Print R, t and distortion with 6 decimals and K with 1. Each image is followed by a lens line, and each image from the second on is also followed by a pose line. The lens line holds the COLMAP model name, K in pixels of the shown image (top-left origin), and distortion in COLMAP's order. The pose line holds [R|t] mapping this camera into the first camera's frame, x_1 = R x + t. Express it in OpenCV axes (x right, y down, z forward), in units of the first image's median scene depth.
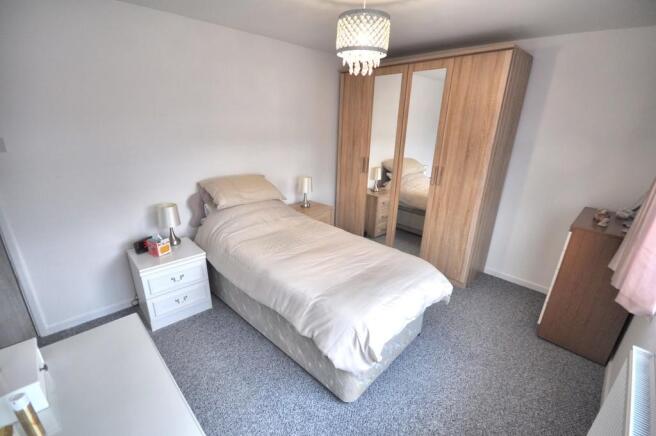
lens RADIAL K [[287.8, 0, 327.2], [0, 287.8, 220.7], [0, 0, 1]] dist [0.003475, -0.000306]
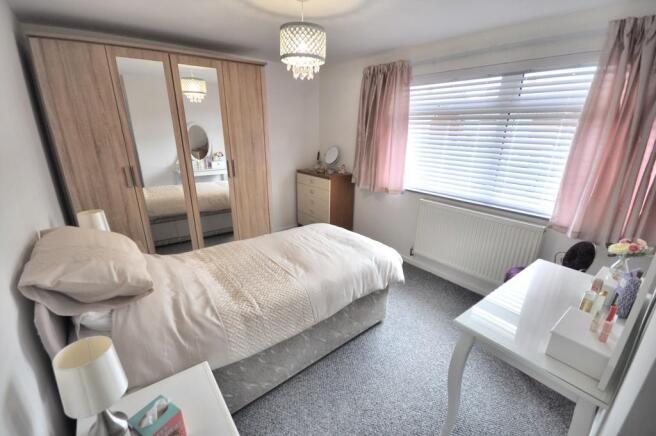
lens RADIAL K [[287.8, 0, 327.4], [0, 287.8, 217.6], [0, 0, 1]] dist [0.003475, -0.000306]
pose [[0.097869, -0.328700, 0.939350, -0.737418], [0.305000, 0.908368, 0.286082, -0.205671], [-0.947310, 0.258503, 0.189154, 0.547885]]
